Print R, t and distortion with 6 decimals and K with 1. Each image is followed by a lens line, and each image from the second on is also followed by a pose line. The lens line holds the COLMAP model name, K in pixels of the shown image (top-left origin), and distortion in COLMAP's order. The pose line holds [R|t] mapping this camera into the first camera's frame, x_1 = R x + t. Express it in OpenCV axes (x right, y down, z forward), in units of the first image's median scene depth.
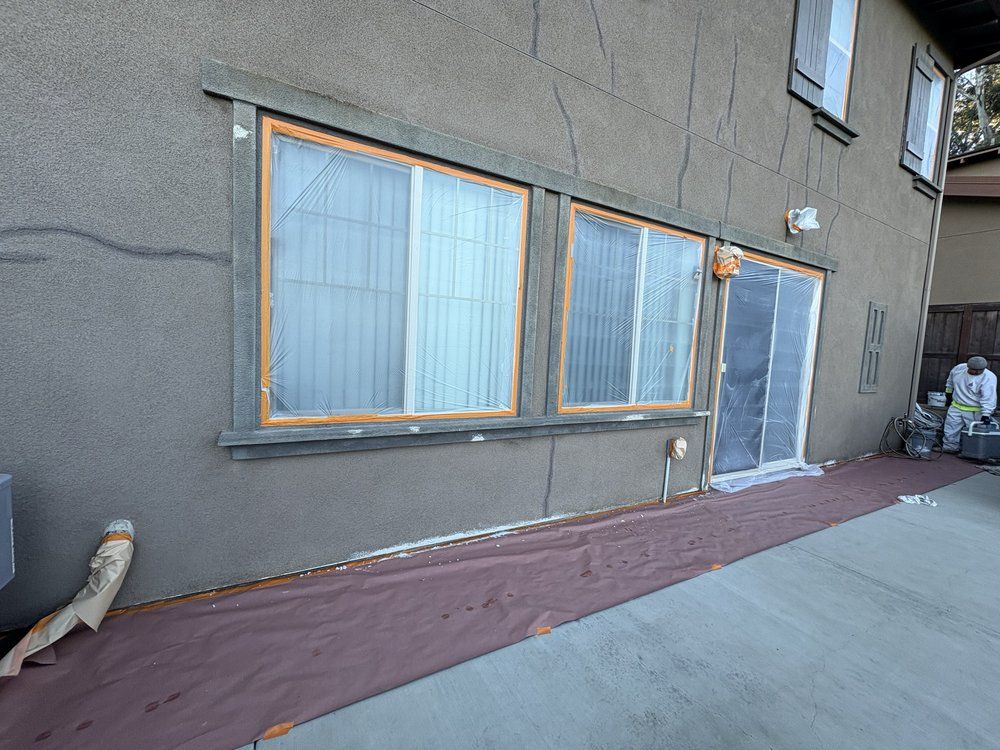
lens RADIAL K [[395.1, 0, 501.2], [0, 395.1, 374.9], [0, 0, 1]] dist [0.001669, 0.000168]
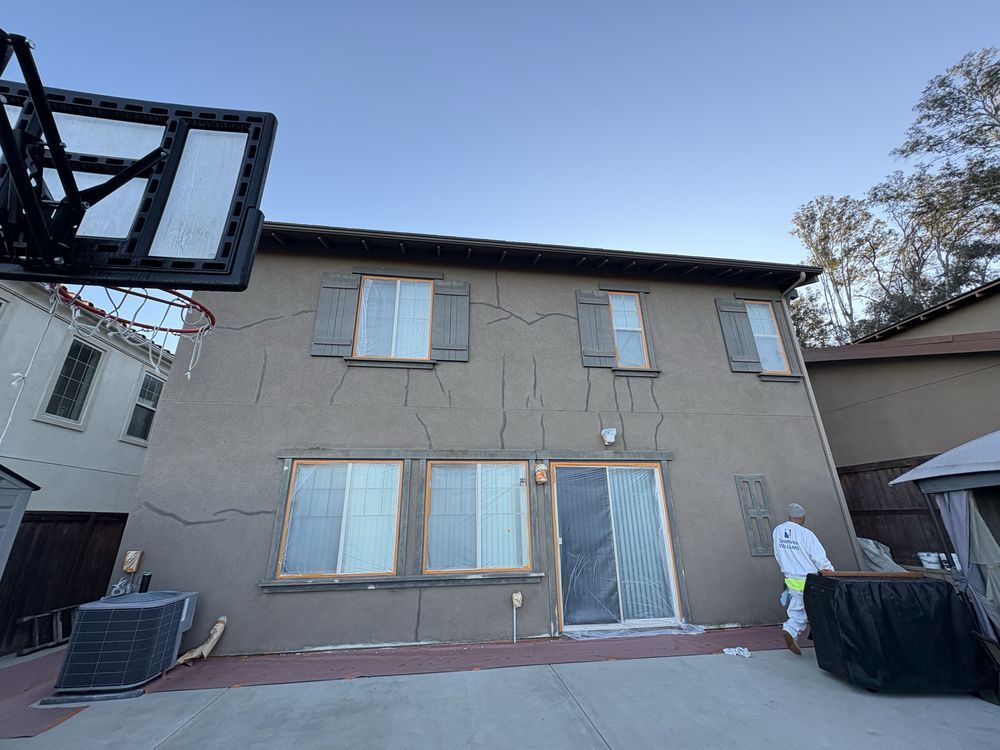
lens RADIAL K [[395.1, 0, 498.0], [0, 395.1, 375.2], [0, 0, 1]] dist [0.001669, 0.000168]
pose [[0.935933, -0.177657, -0.304083, 1.328140], [0.036327, 0.907533, -0.418406, 0.044557], [0.350298, 0.380554, 0.855845, -0.897918]]
